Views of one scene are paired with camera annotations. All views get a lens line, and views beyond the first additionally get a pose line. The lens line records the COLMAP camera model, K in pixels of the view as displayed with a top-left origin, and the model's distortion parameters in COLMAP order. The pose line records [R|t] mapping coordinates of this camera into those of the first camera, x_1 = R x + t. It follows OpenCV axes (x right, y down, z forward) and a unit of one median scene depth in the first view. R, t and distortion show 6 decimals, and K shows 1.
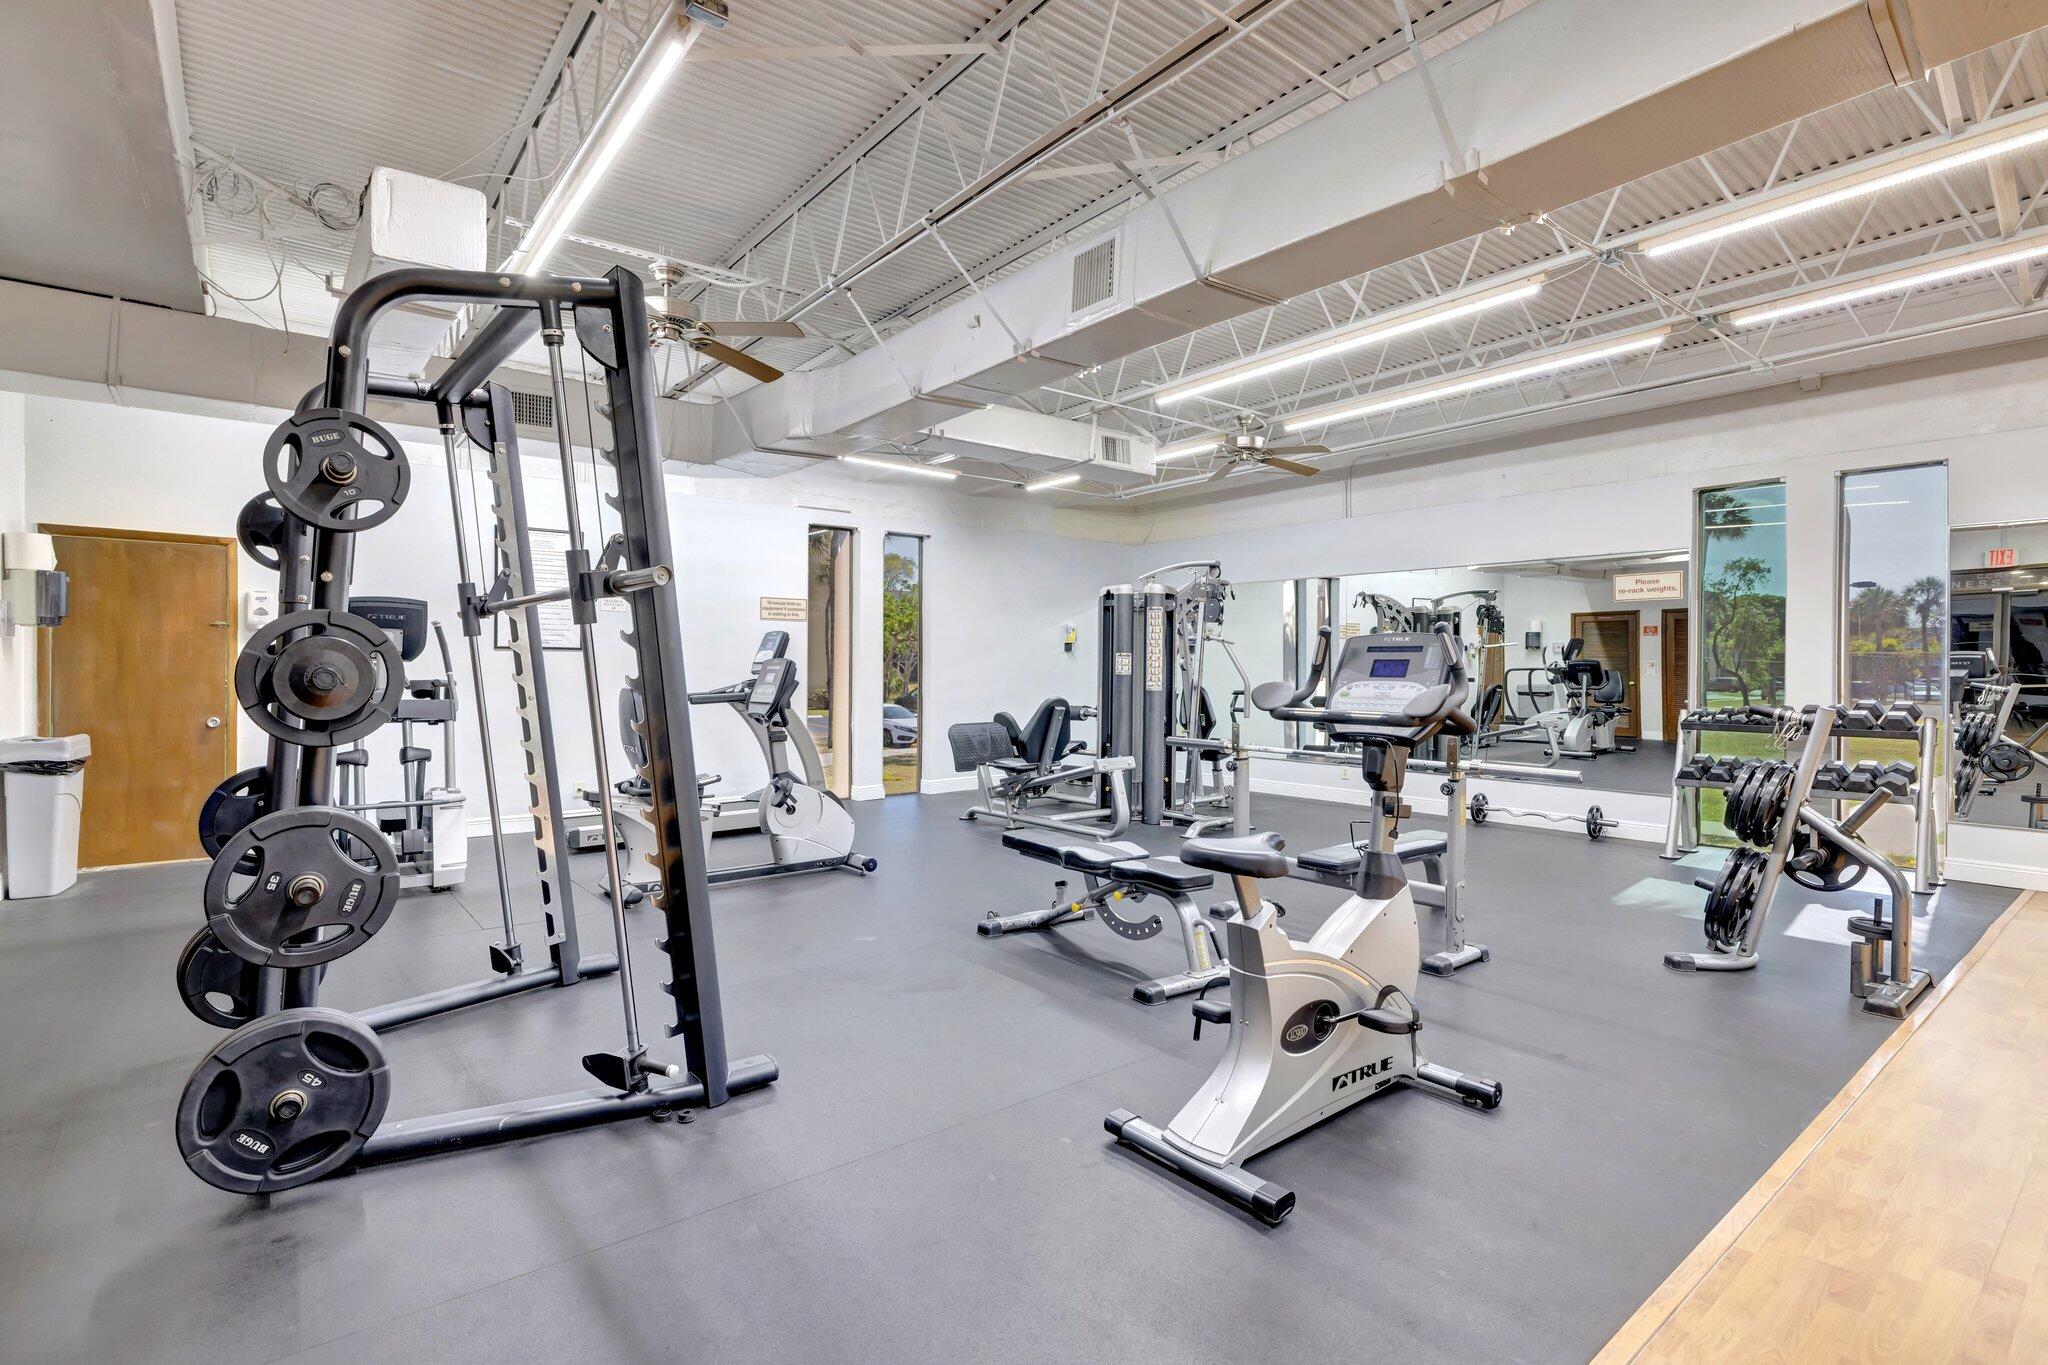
lens RADIAL K [[953.7, 0, 1024.0], [0, 953.7, 682.5], [0, 0, 1]] dist [-0.001177, -0.000142]
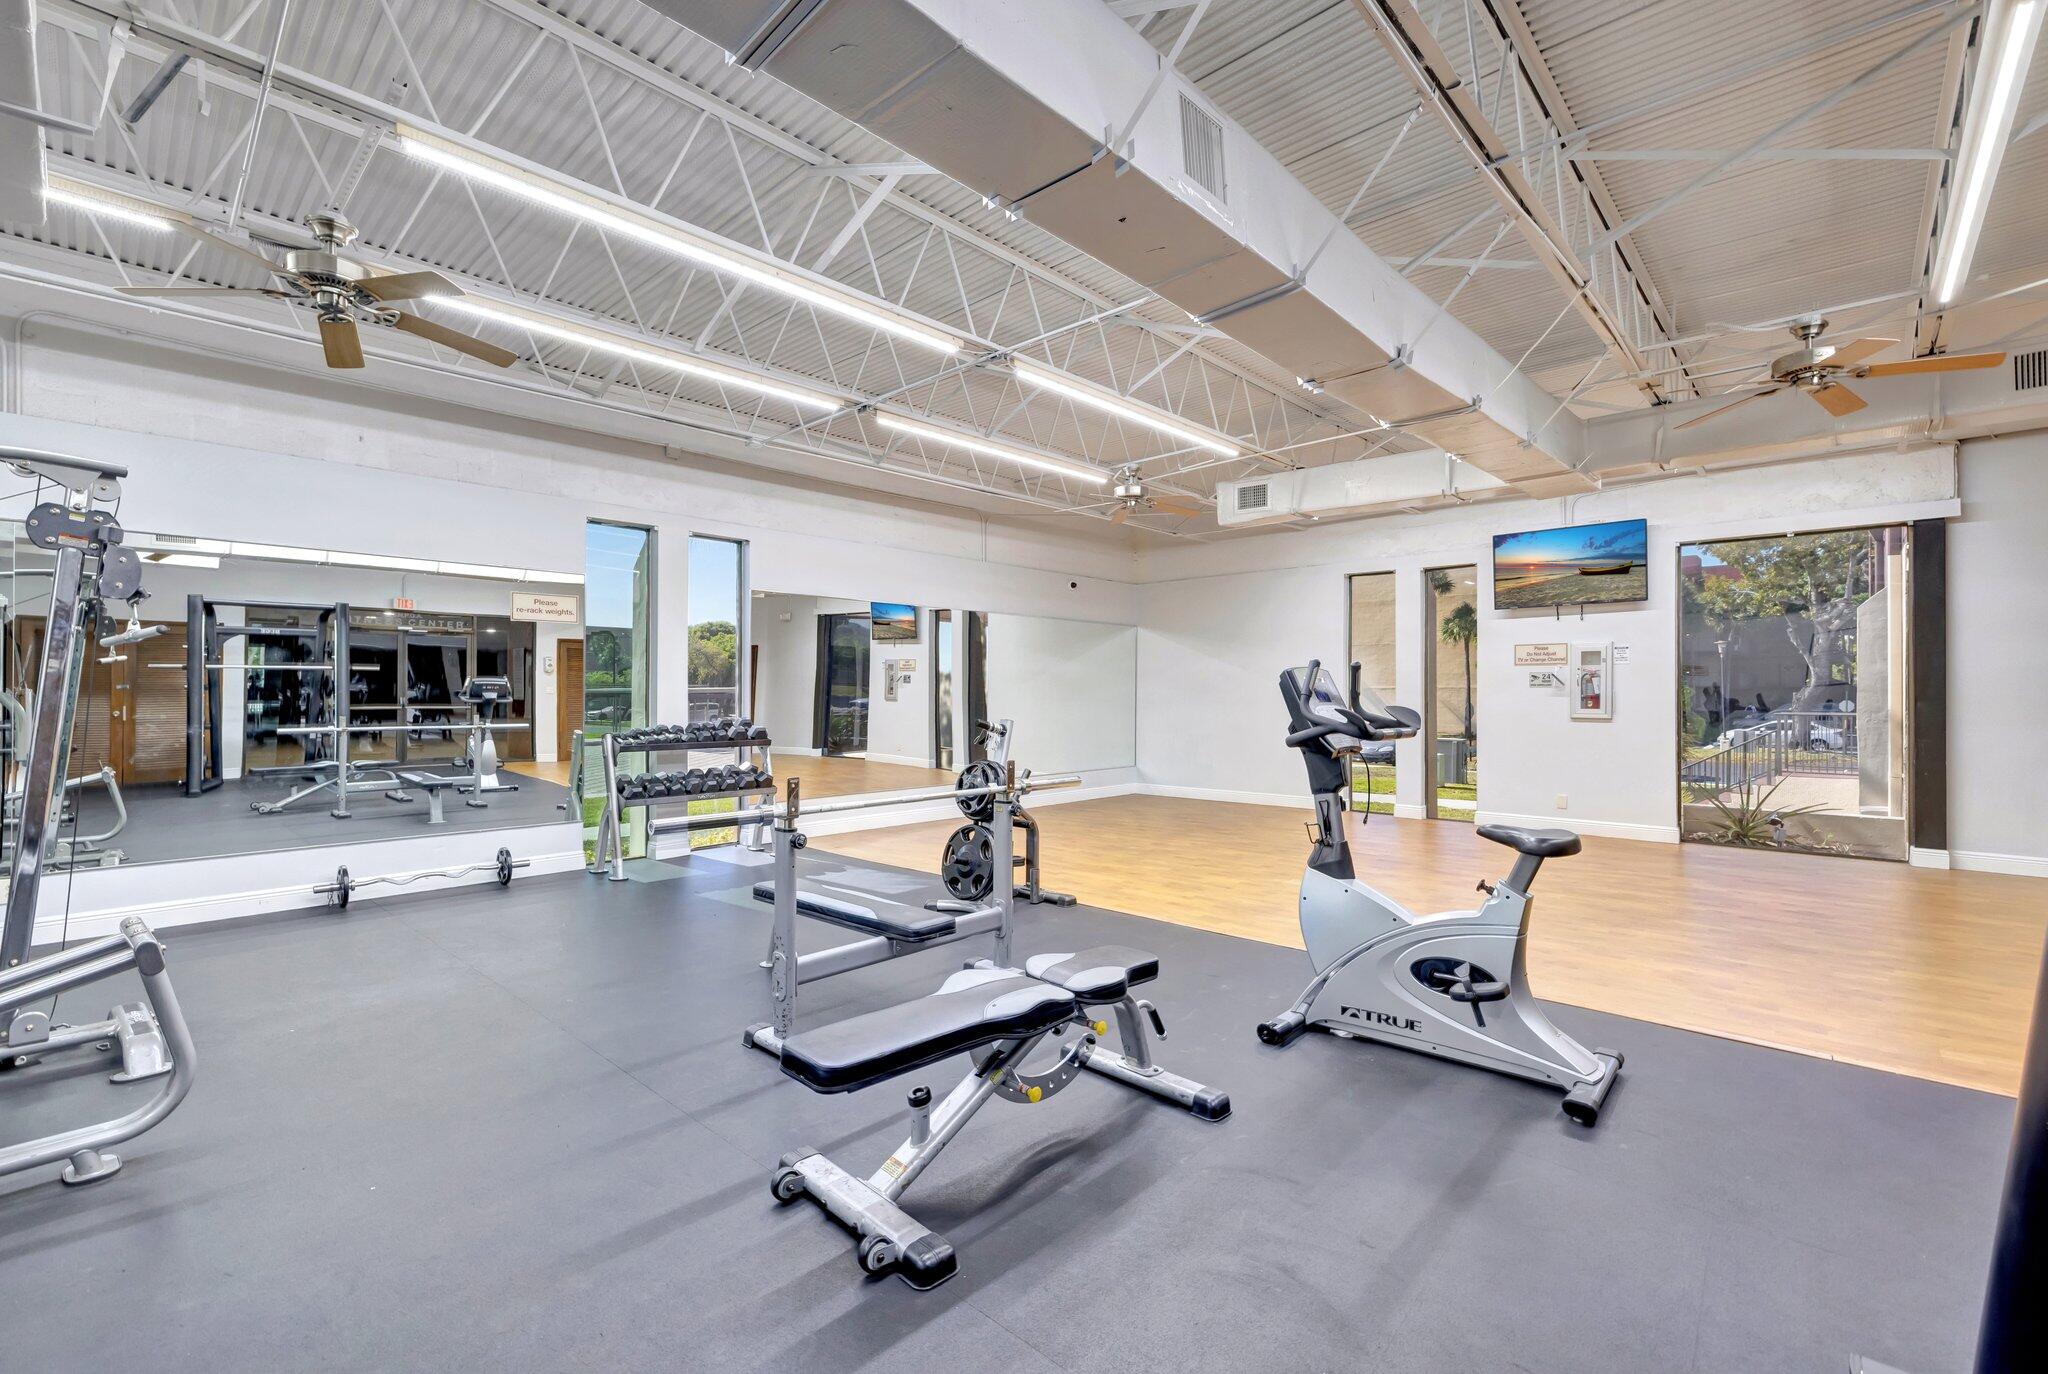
lens RADIAL K [[896.6, 0, 1024.0], [0, 896.6, 687.0], [0, 0, 1]] dist [0.000149, 0.000034]
pose [[-0.142069, -0.000223, 0.989857, -0.310345], [0.017953, 0.999835, 0.002801, -0.015132], [-0.989694, 0.018169, -0.142041, 0.662939]]
